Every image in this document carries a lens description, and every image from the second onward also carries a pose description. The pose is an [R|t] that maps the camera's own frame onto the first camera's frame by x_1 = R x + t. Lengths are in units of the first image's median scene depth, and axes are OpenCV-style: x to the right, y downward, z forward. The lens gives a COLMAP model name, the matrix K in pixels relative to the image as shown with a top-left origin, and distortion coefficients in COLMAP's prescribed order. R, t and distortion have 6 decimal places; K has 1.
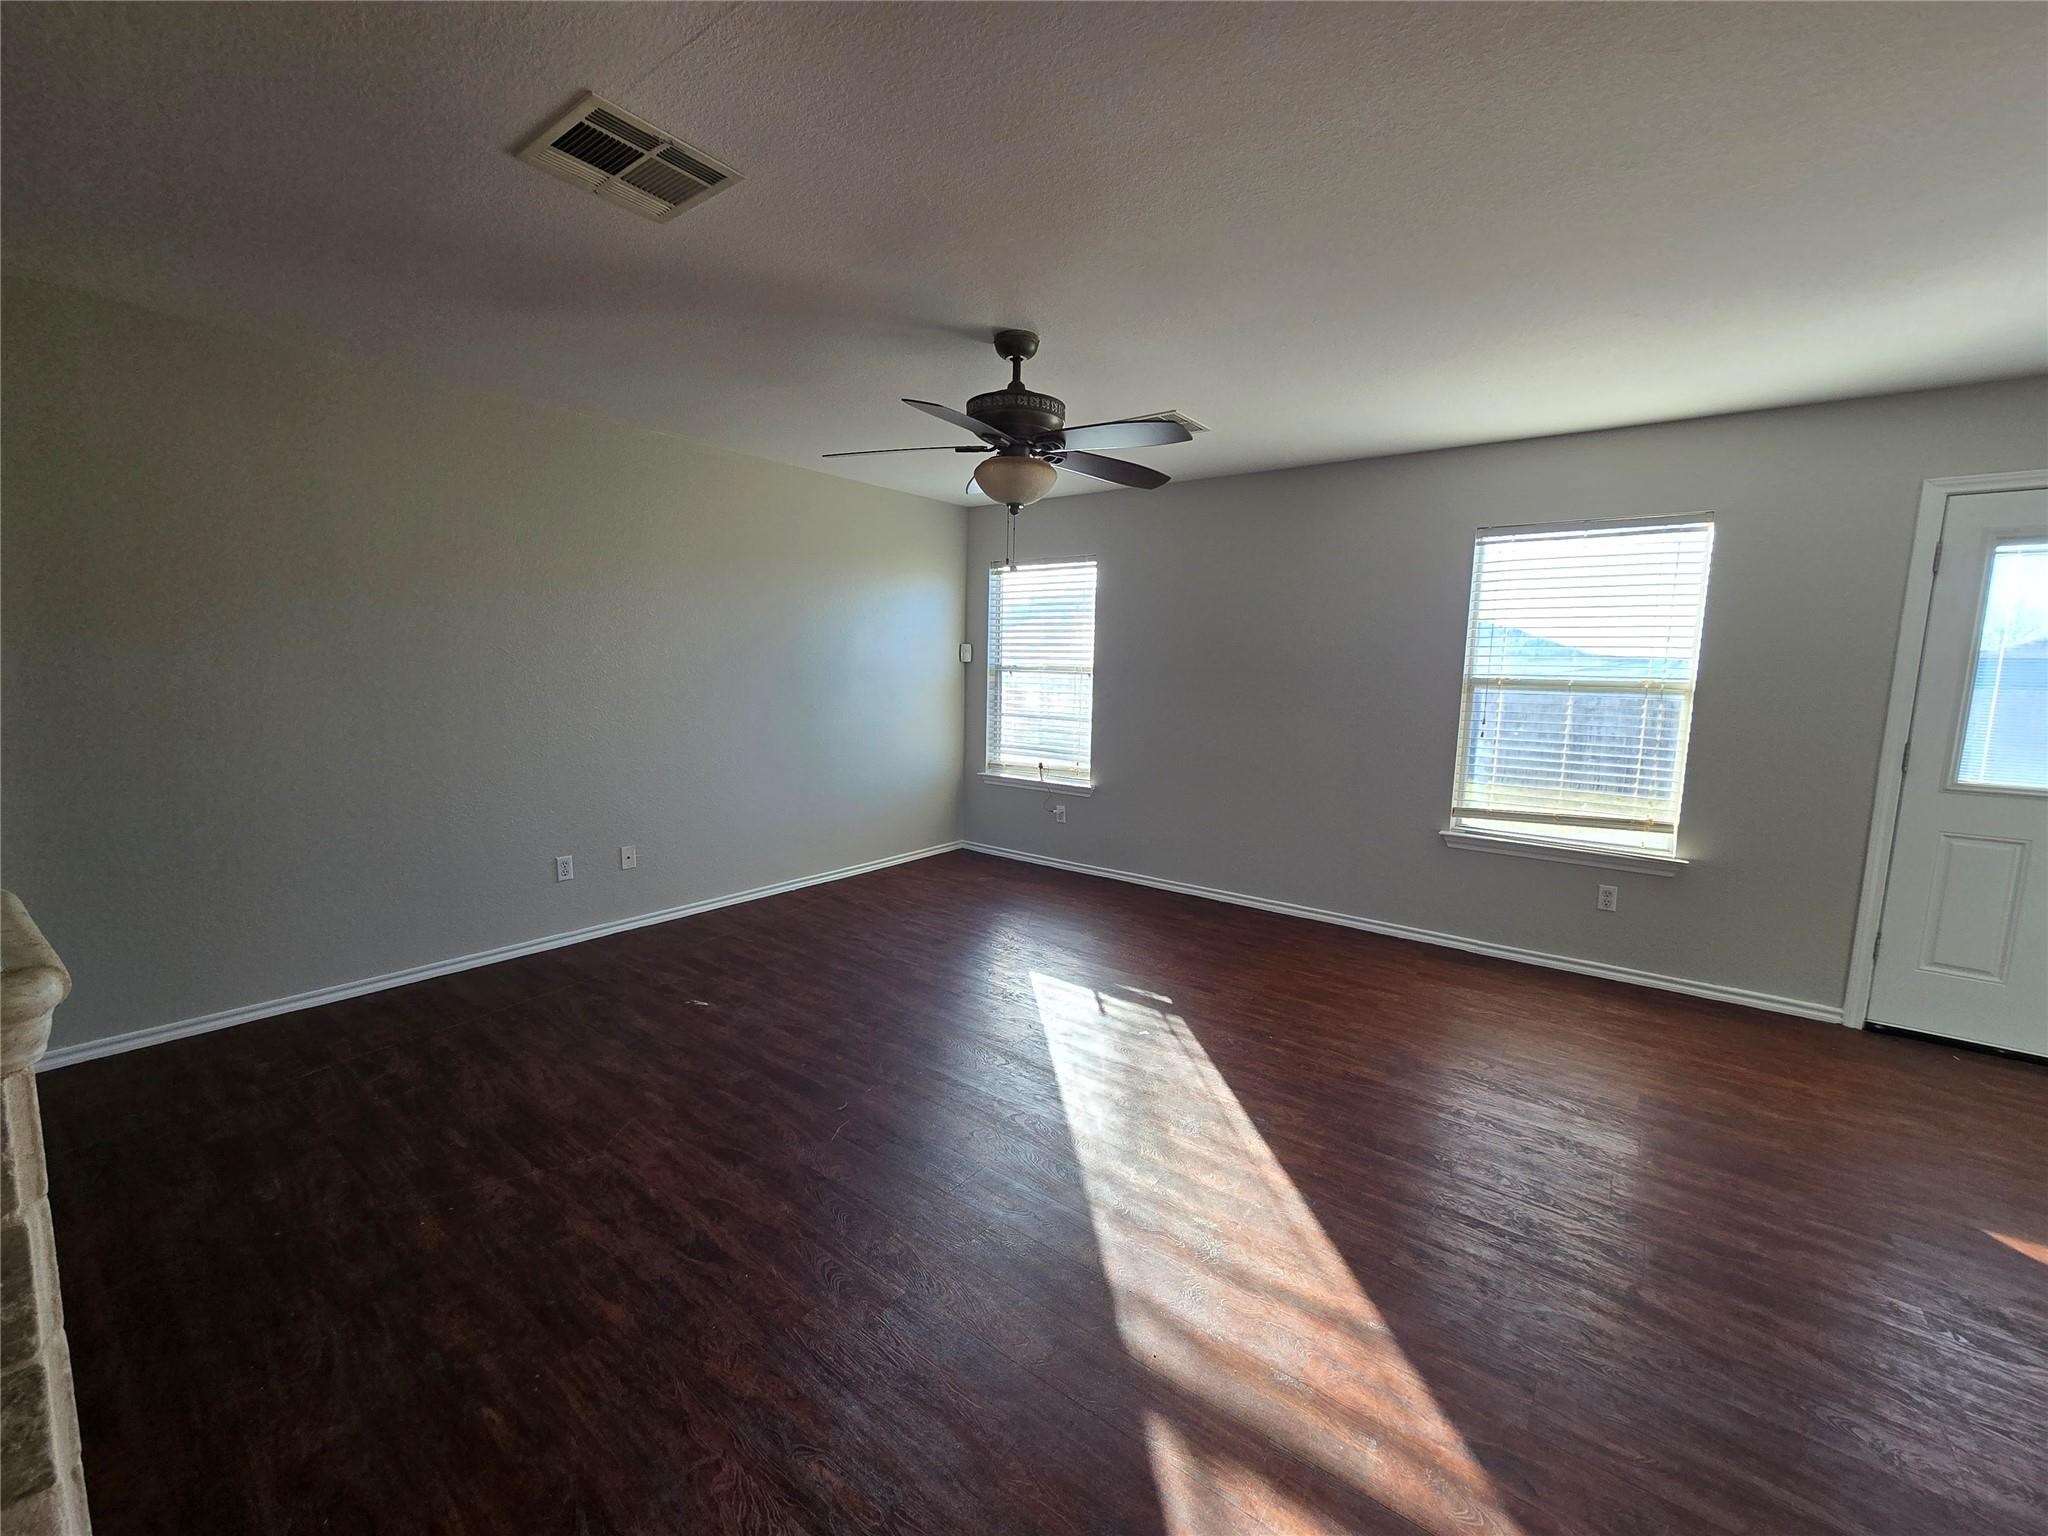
lens RADIAL K [[842.6, 0, 1029.7], [0, 842.6, 766.1], [0, 0, 1]] dist [0.001600, 0.000420]
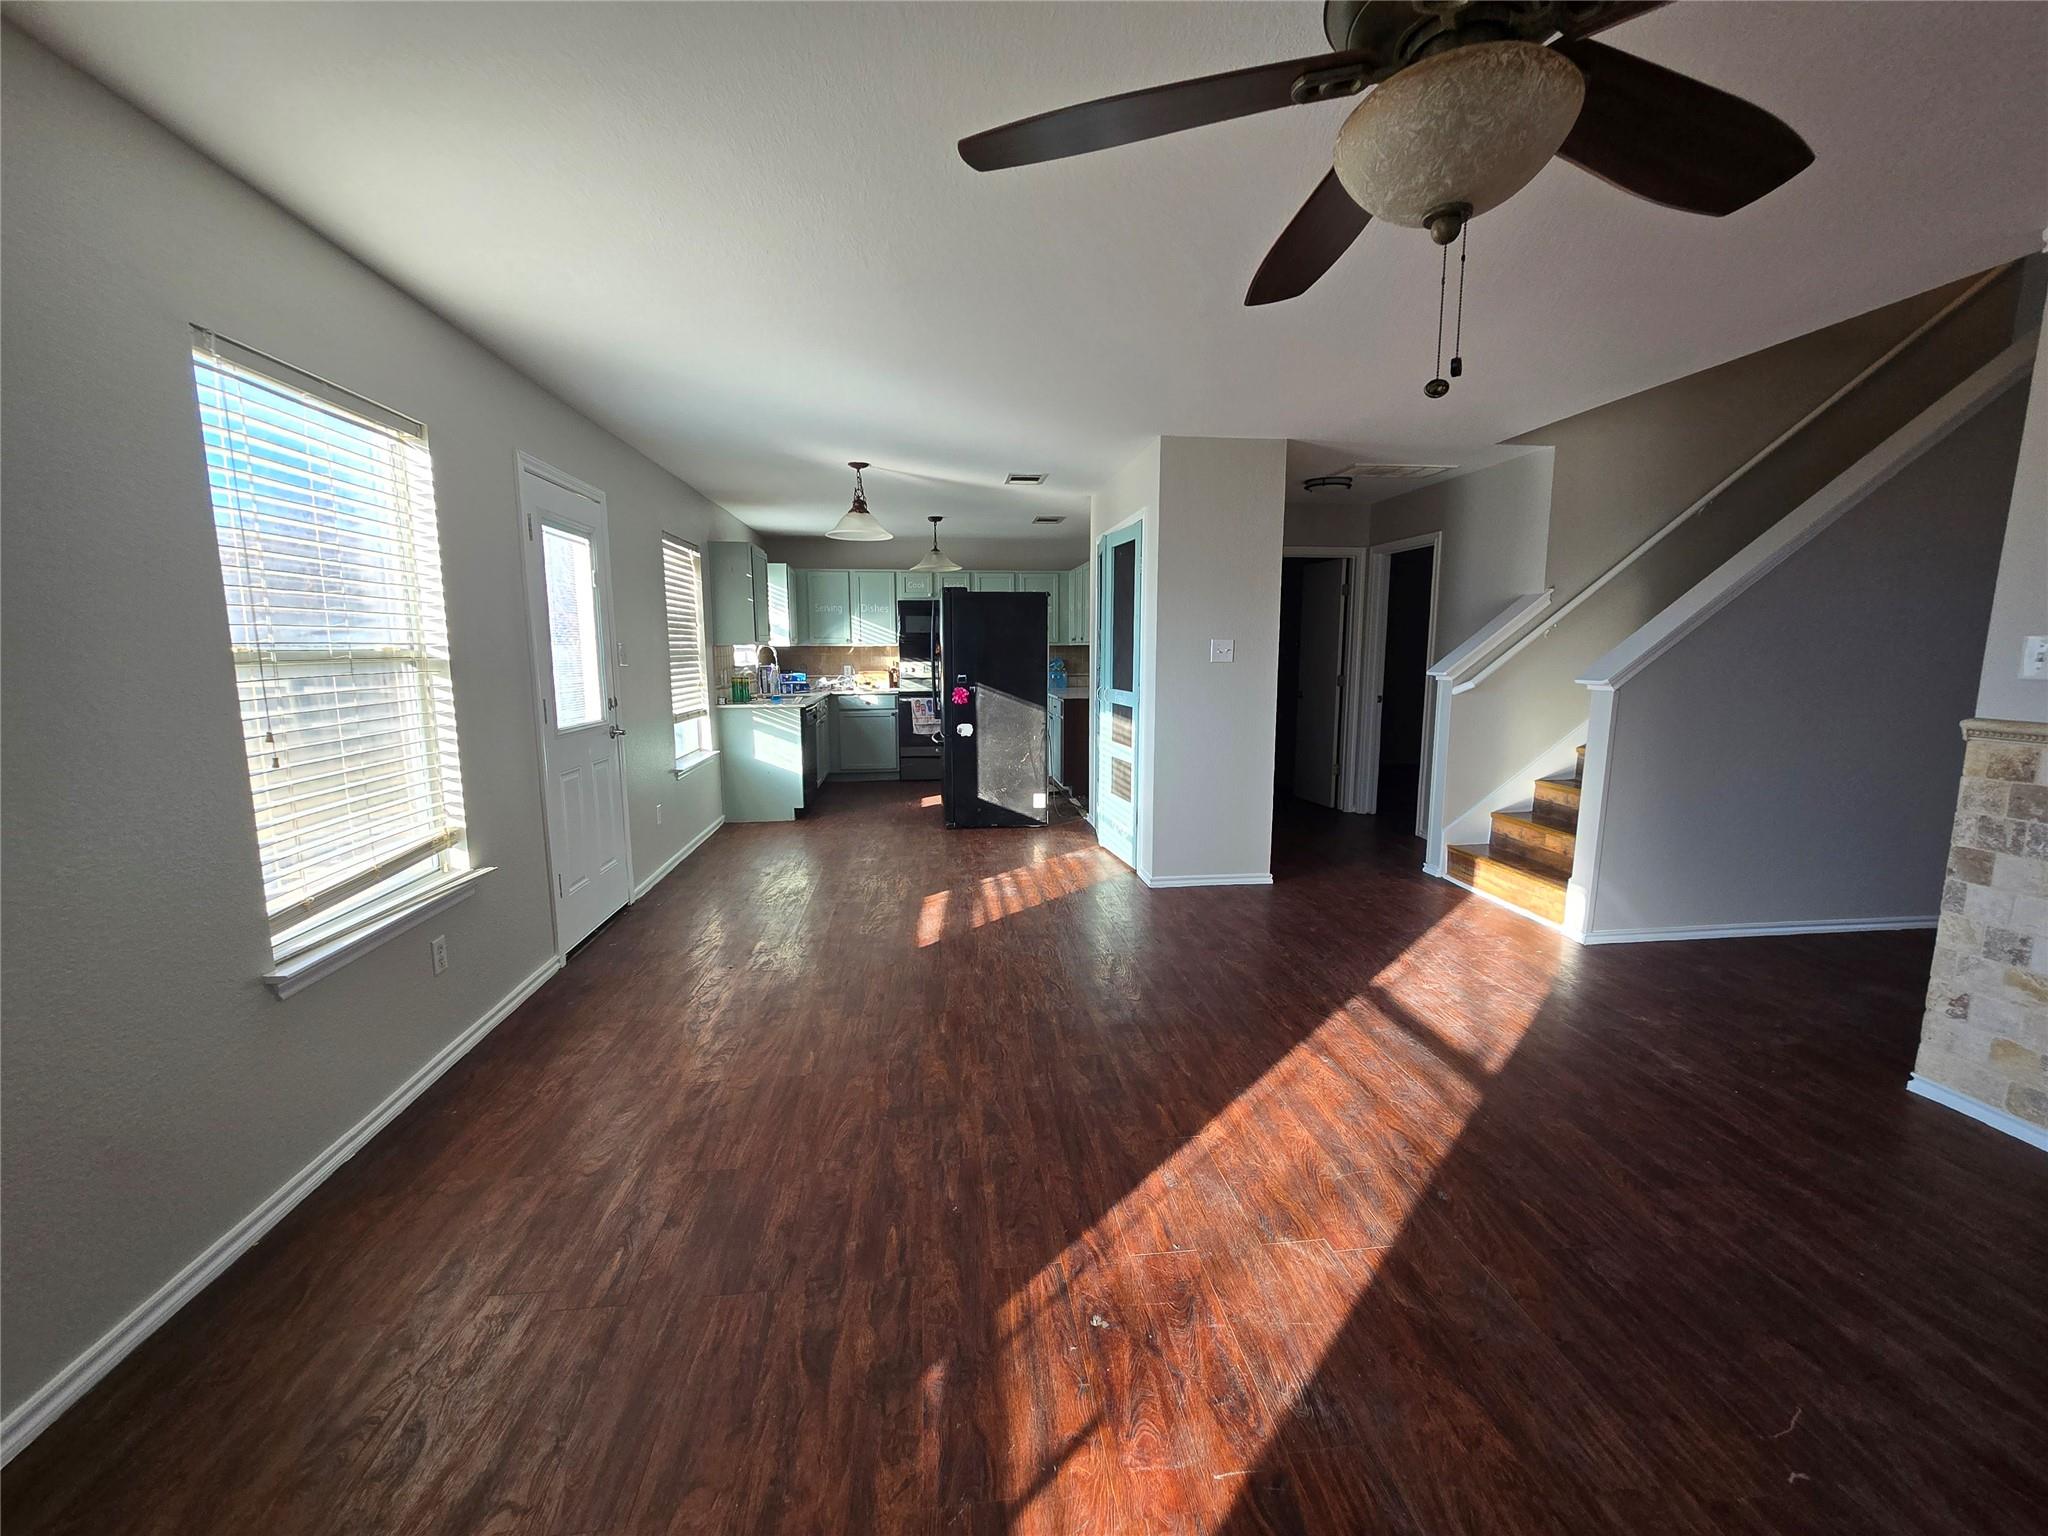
lens RADIAL K [[842.6, 0, 1016.0], [0, 842.6, 766.0], [0, 0, 1]] dist [0.001600, 0.000420]
pose [[-0.687144, -0.123791, 0.715898, -0.130559], [0.073609, 0.968444, 0.238113, -0.123631], [-0.722783, 0.216314, -0.656348, 1.016235]]
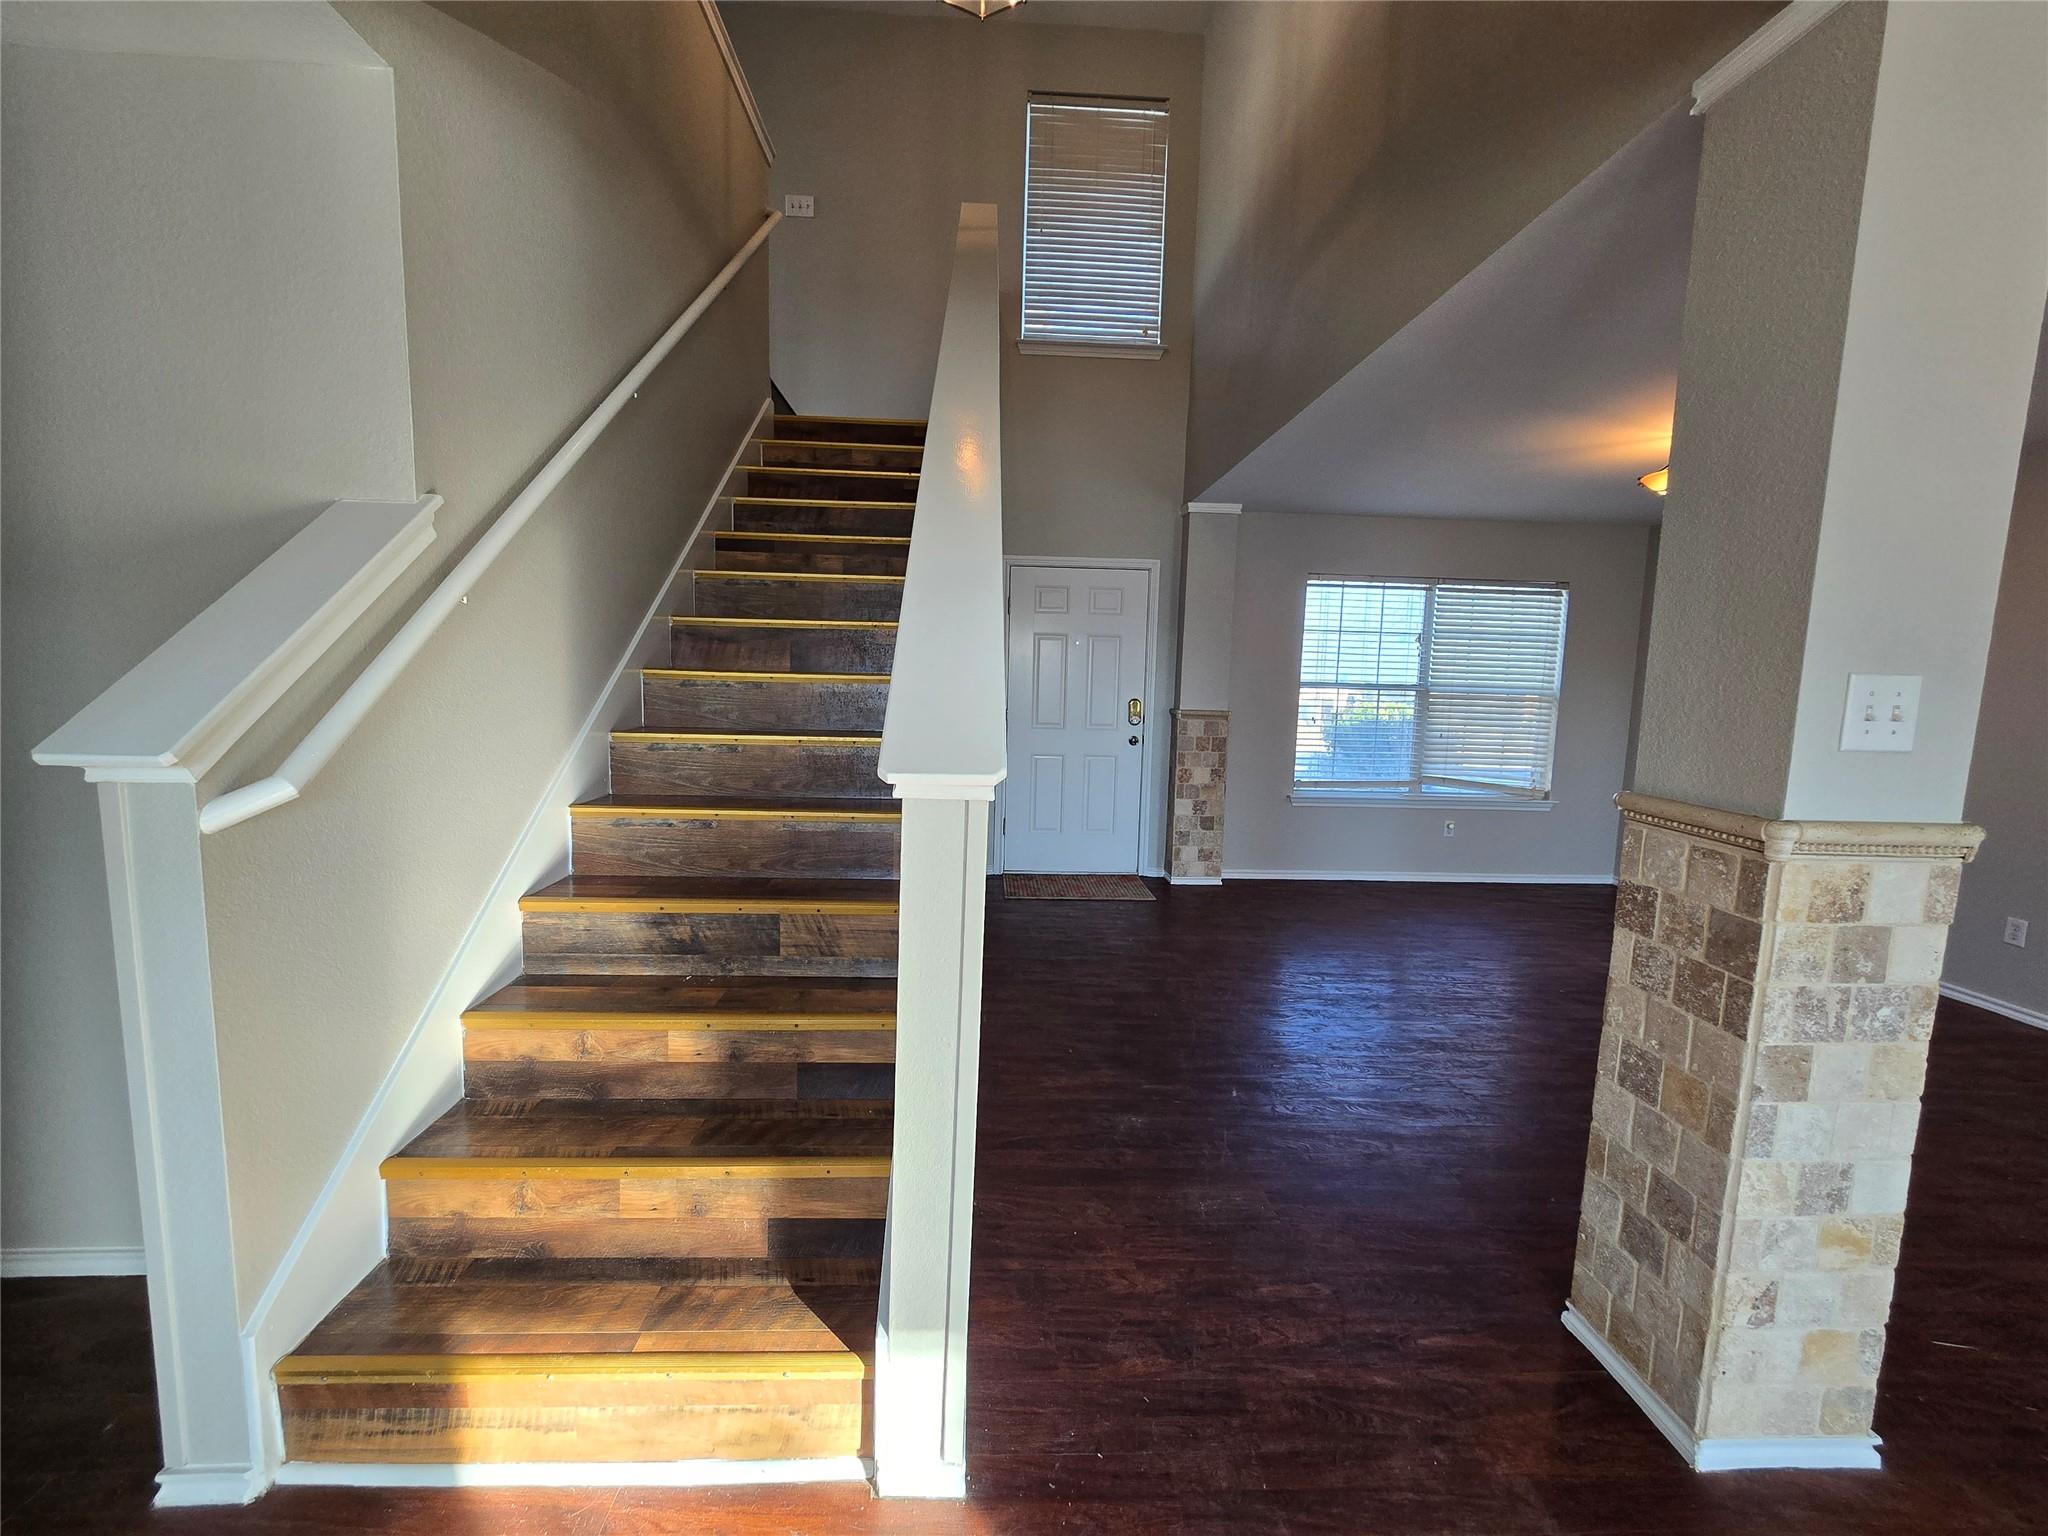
lens RADIAL K [[842.6, 0, 1014.2], [0, 842.6, 770.4], [0, 0, 1]] dist [0.001600, 0.000420]
pose [[-0.770507, 0.029688, -0.636740, 0.281117], [-0.120882, 0.973983, 0.191688, -0.009739], [0.625865, 0.224667, -0.746872, 0.176765]]
